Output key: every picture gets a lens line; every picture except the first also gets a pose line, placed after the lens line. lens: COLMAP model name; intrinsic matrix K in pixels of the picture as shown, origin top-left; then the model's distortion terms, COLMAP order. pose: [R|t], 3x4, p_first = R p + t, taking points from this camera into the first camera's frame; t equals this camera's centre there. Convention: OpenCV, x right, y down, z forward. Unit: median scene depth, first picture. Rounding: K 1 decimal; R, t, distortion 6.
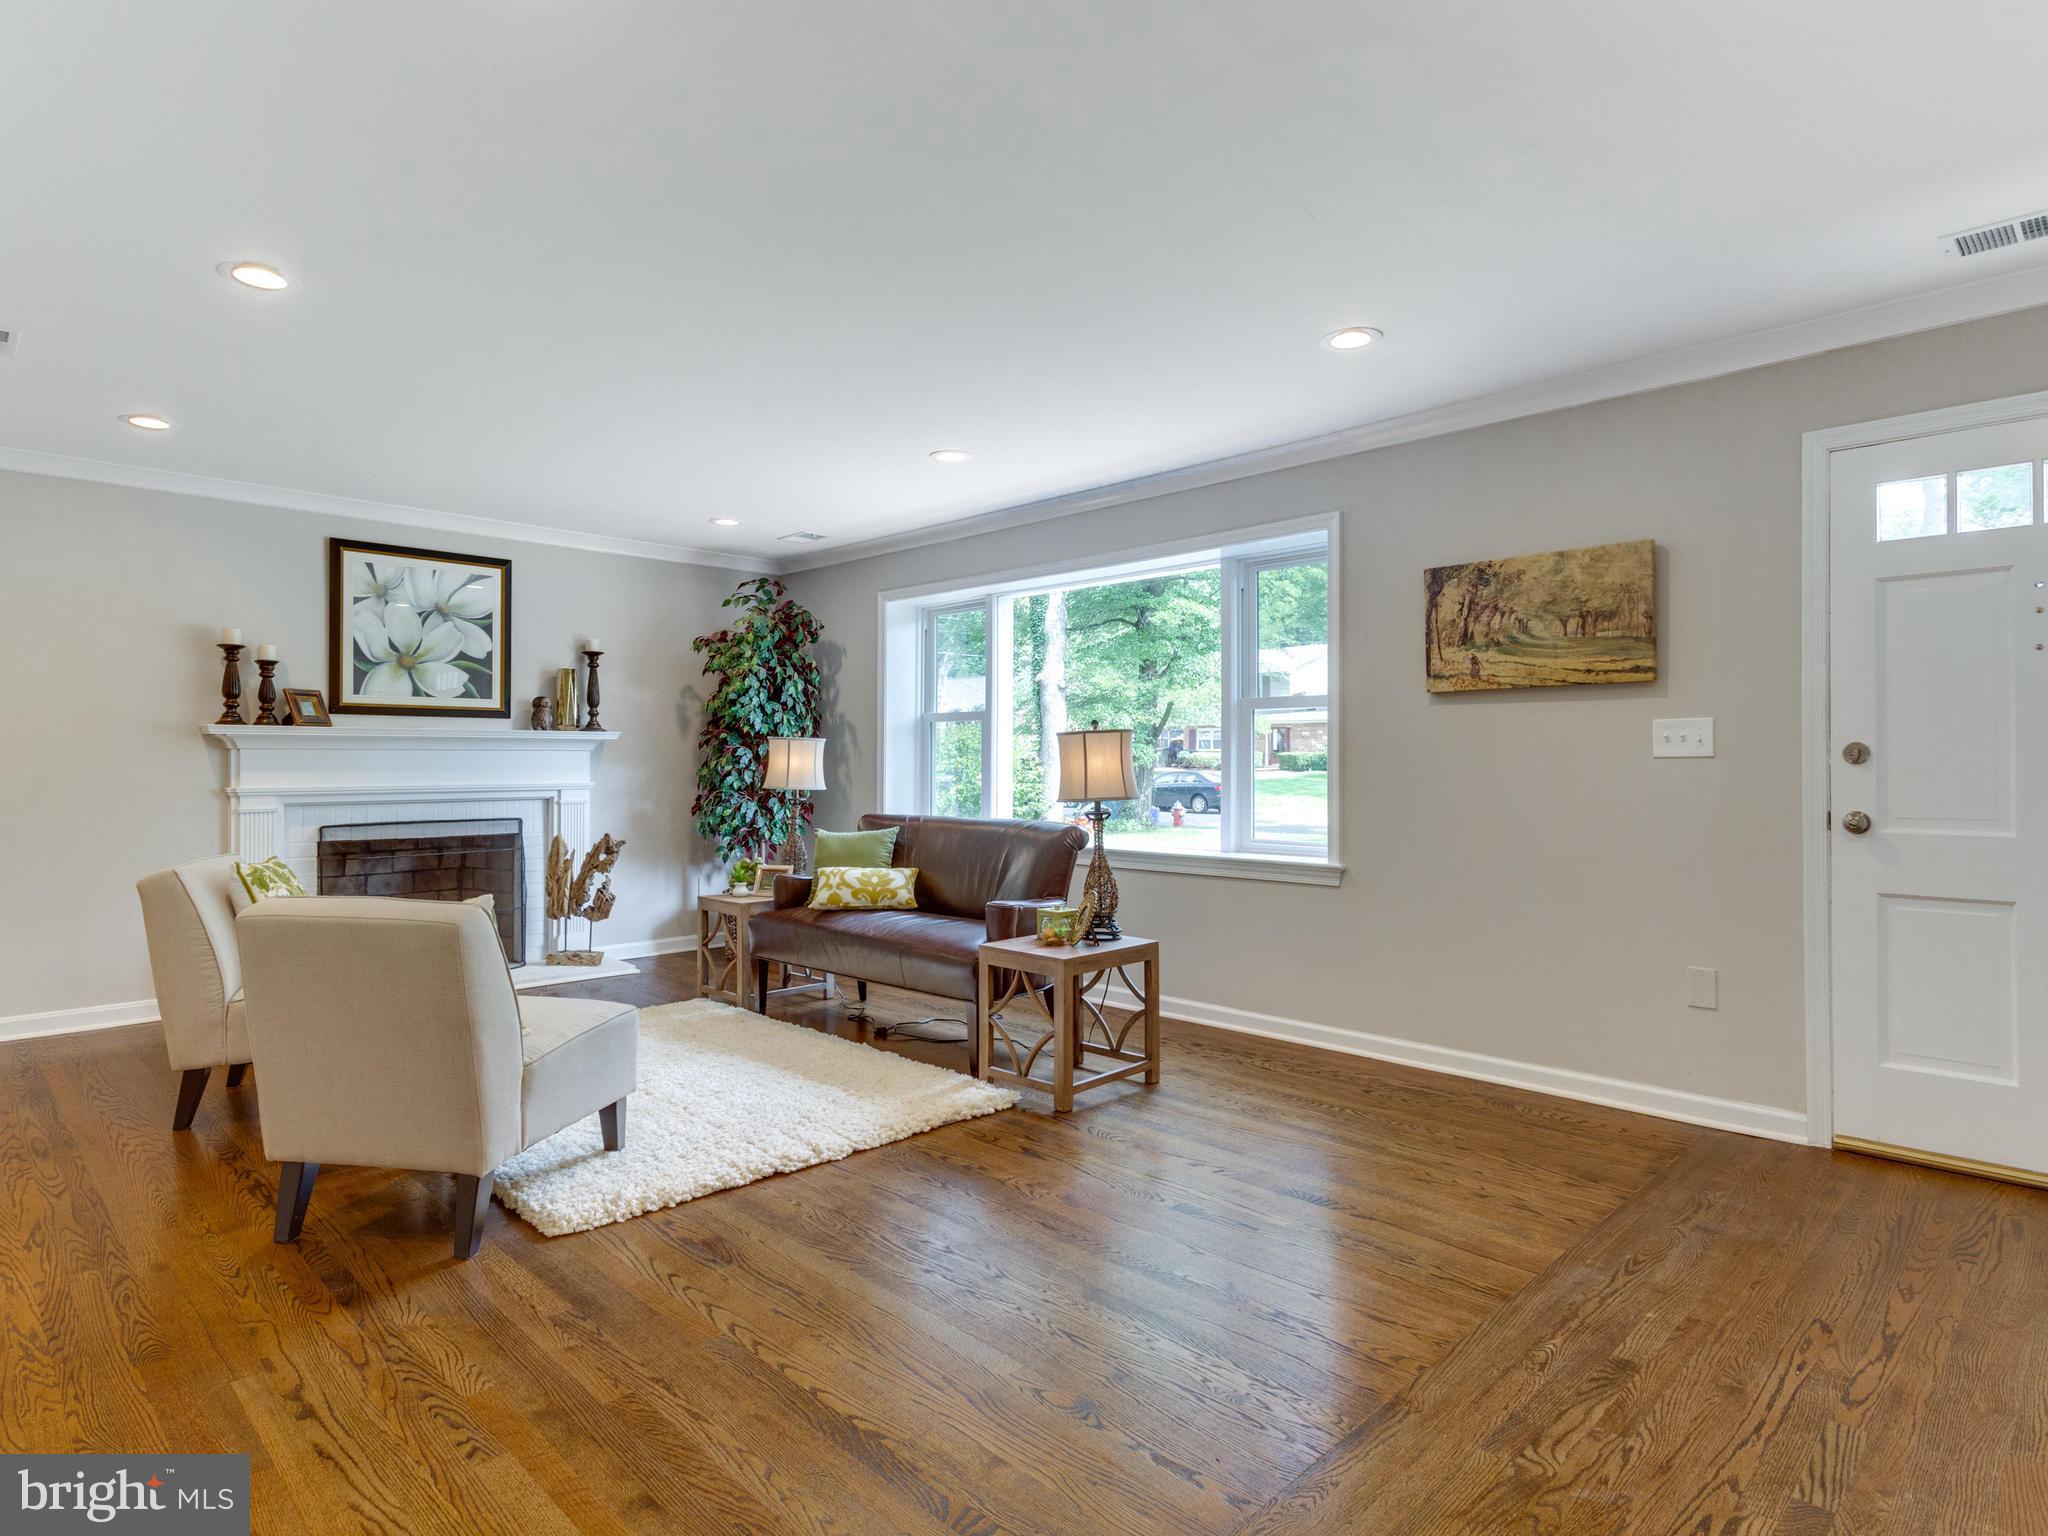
lens RADIAL K [[1115.8, 0, 1024.0], [0, 1115.8, 768.0], [0, 0, 1]] dist [0.005216, -0.000271]
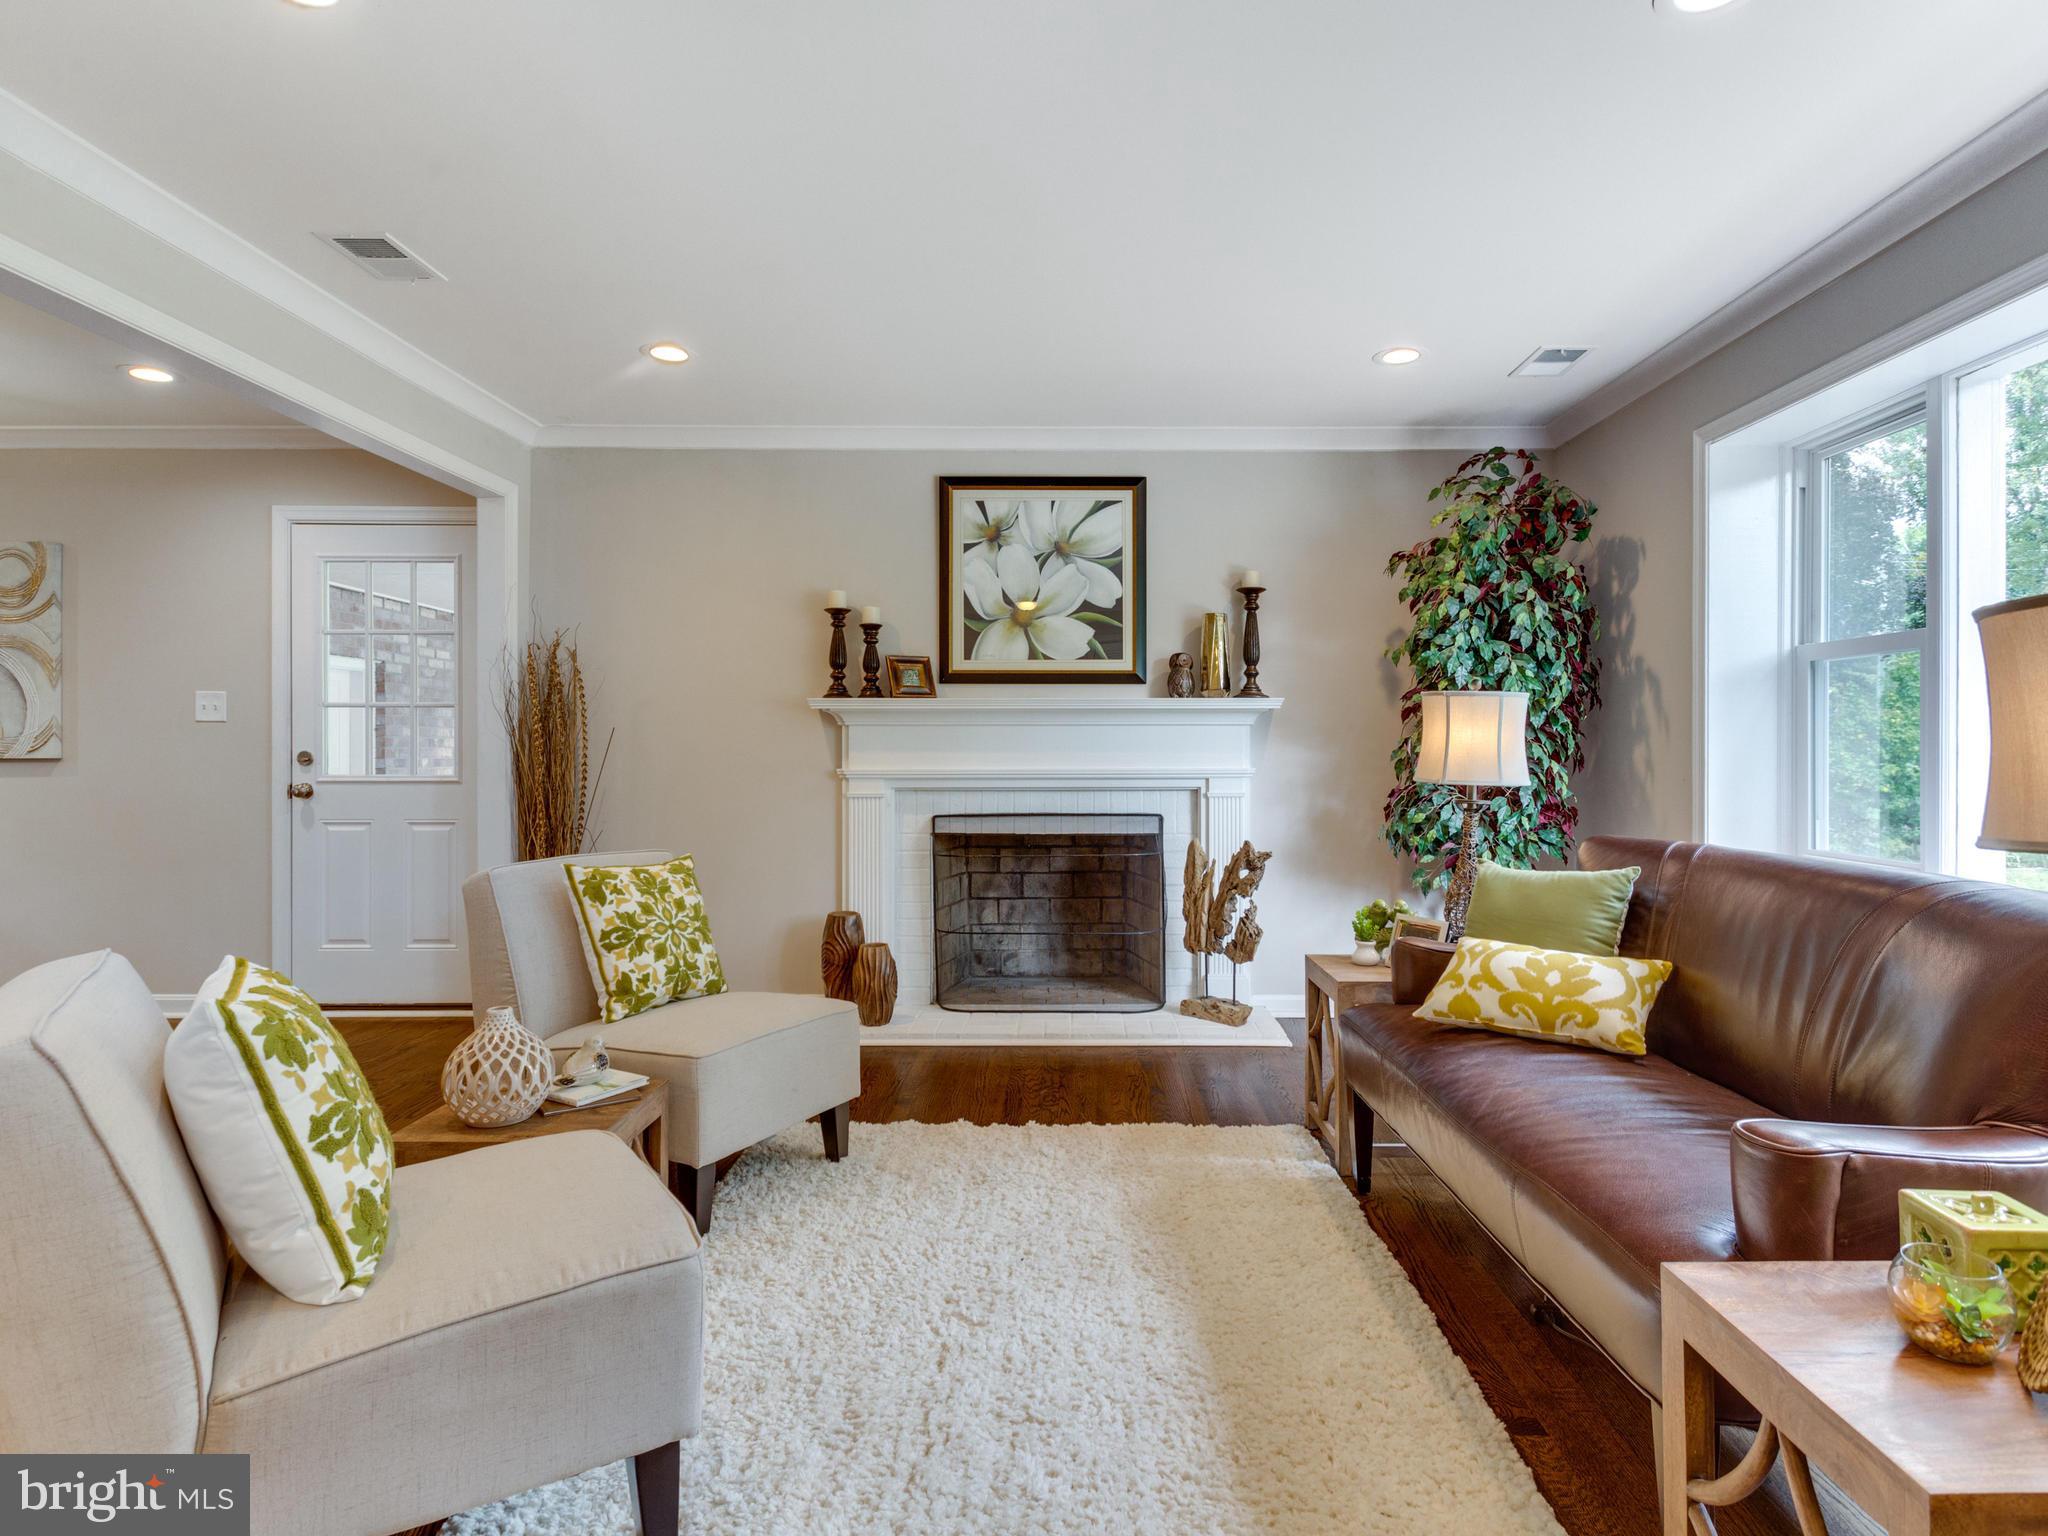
lens RADIAL K [[1125.9, 0, 1060.0], [0, 1125.9, 748.7], [0, 0, 1]] dist [0.002075, -0.000478]
pose [[0.705951, -0.001064, -0.708260, 0.046835], [-0.004674, 0.999970, -0.006161, 0.005422], [0.708245, 0.007660, 0.705925, 0.420082]]
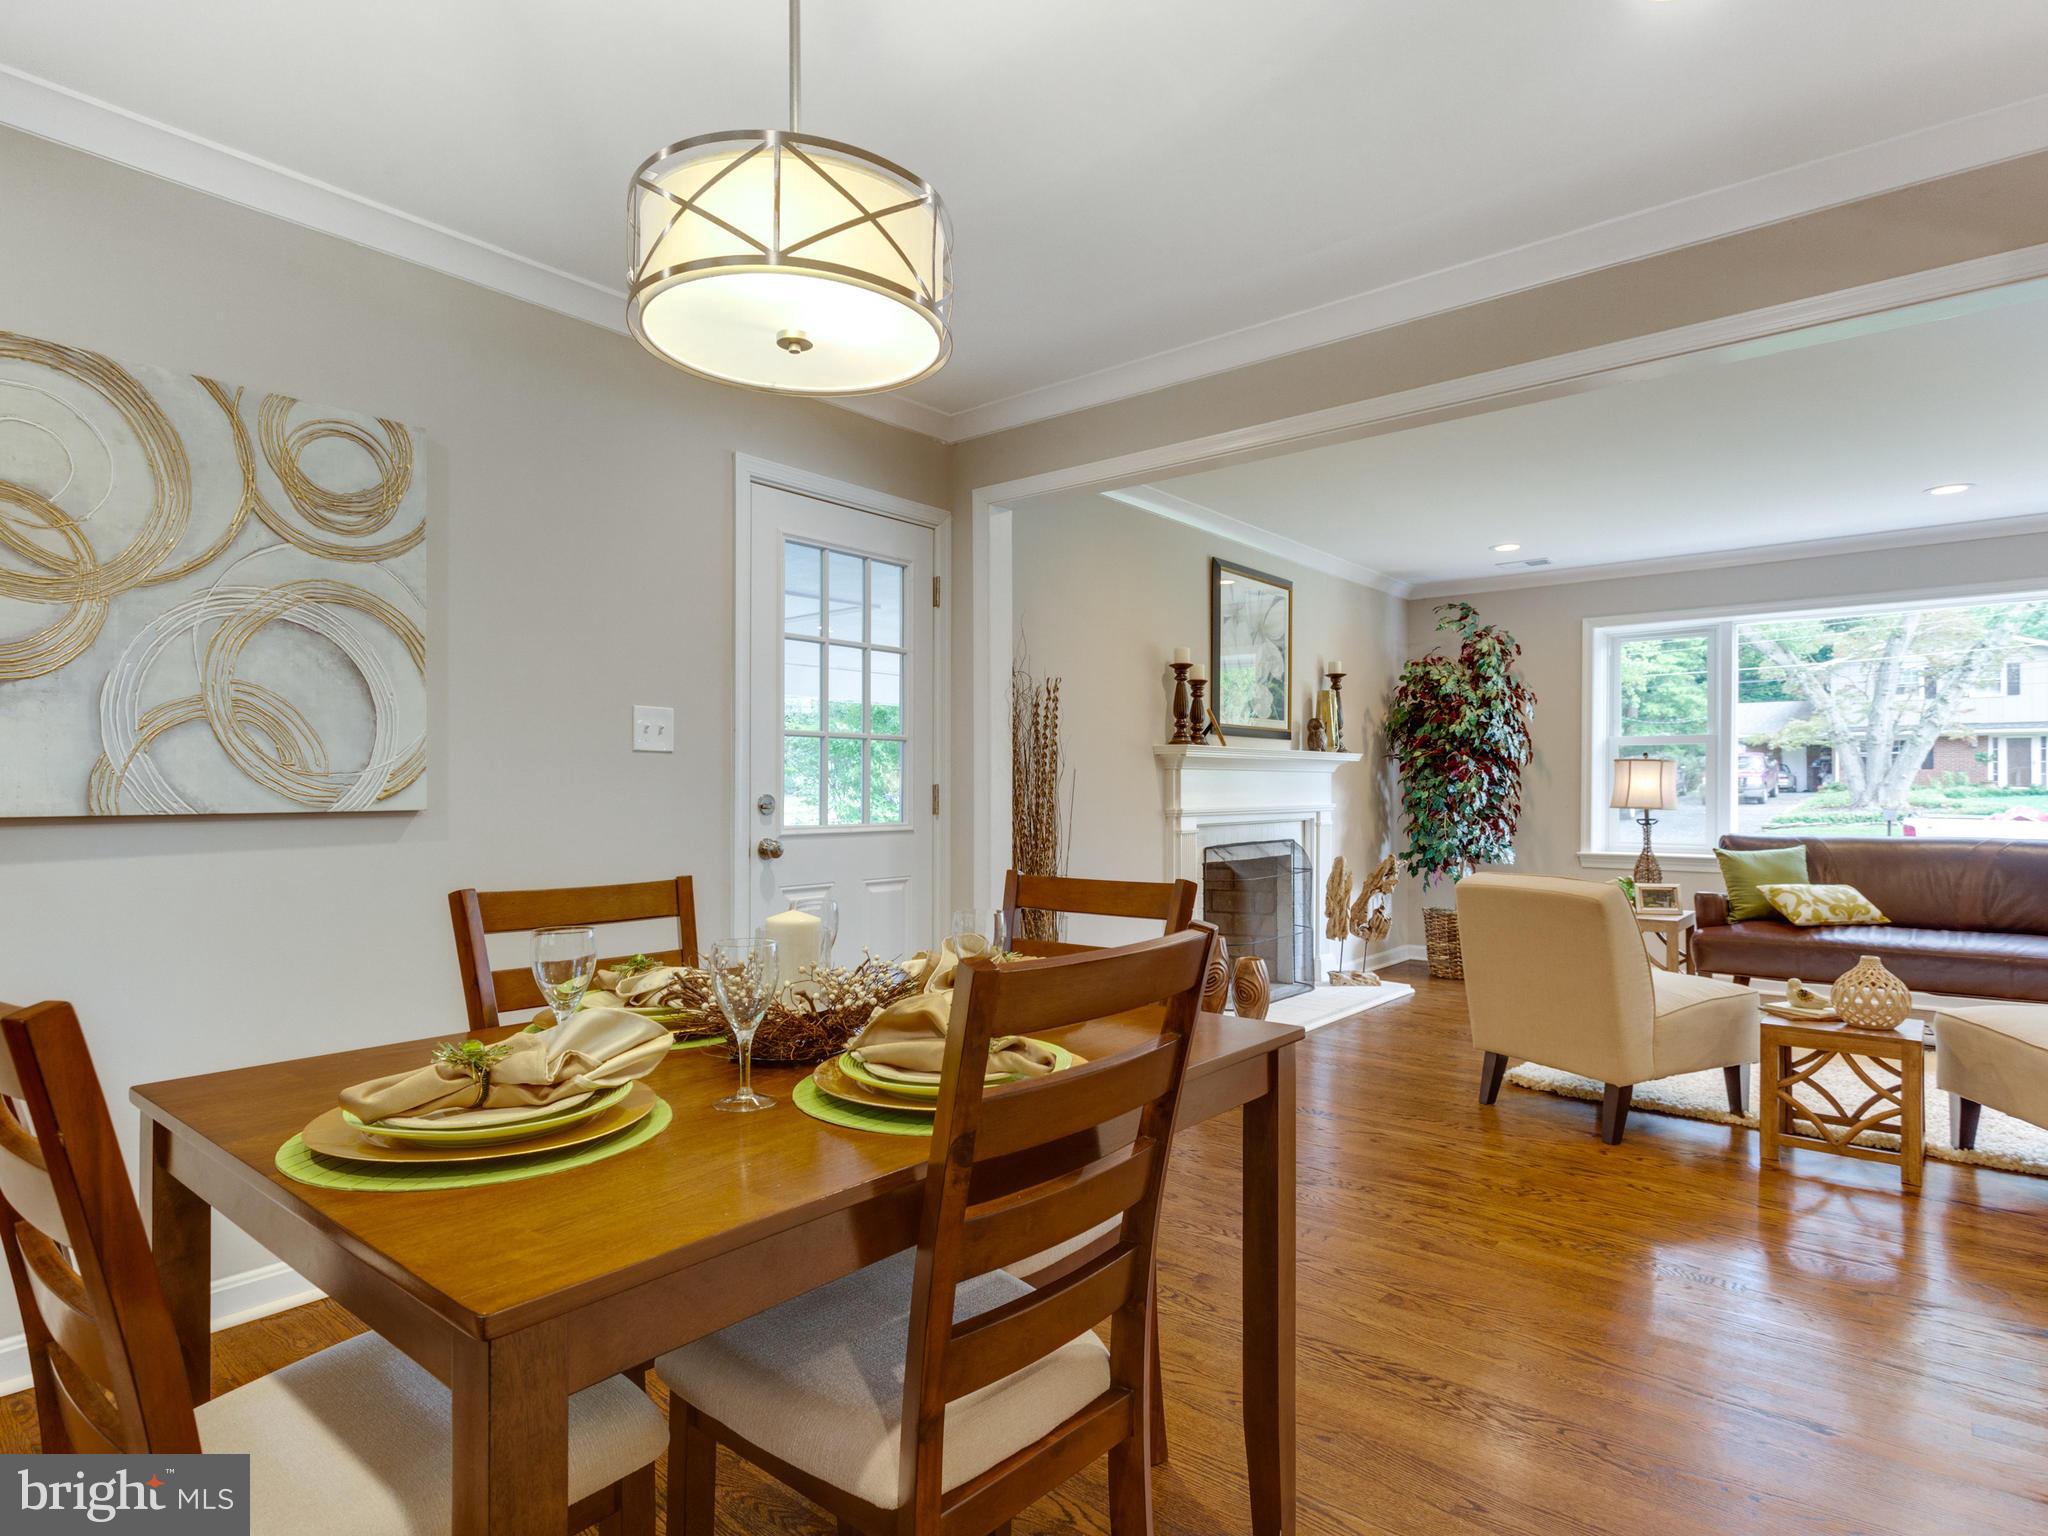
lens RADIAL K [[1115.8, 0, 1024.0], [0, 1115.8, 768.0], [0, 0, 1]] dist [0.005216, -0.000271]
pose [[0.996619, 0.000672, 0.082153, -0.794225], [0.001320, 0.999707, -0.024187, 0.004738], [-0.082145, 0.024213, 0.996326, 0.024698]]
